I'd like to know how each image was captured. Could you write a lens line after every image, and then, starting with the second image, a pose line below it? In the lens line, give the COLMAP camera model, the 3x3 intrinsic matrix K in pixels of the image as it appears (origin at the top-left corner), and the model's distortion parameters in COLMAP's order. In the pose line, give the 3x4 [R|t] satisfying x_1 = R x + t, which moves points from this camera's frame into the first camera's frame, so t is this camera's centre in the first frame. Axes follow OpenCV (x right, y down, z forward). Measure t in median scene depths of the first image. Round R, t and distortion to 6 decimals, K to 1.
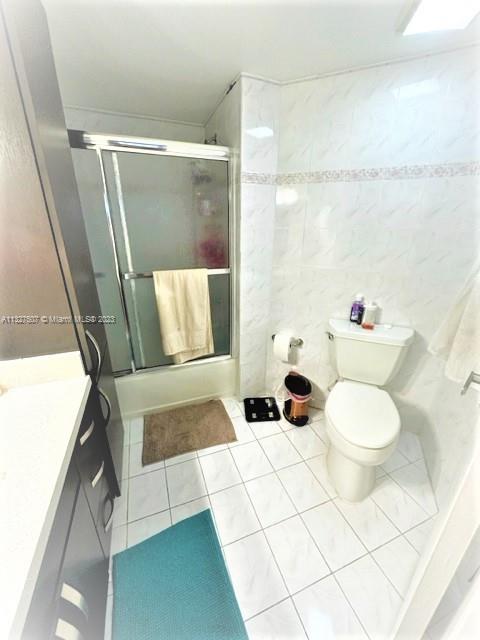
lens RADIAL K [[255.4, 0, 240.5], [0, 255.4, 320.4], [0, 0, 1]] dist [-0.011193, -0.000063]
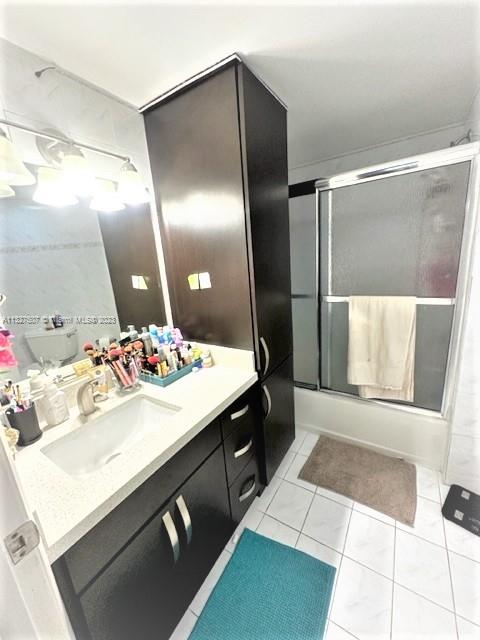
lens RADIAL K [[255.4, 0, 238.6], [0, 255.4, 319.3], [0, 0, 1]] dist [-0.011193, -0.000063]
pose [[0.583771, 0.132707, -0.801000, 0.194673], [-0.206522, 0.978373, 0.011580, -0.022342], [0.785214, 0.158664, 0.598553, 0.068503]]
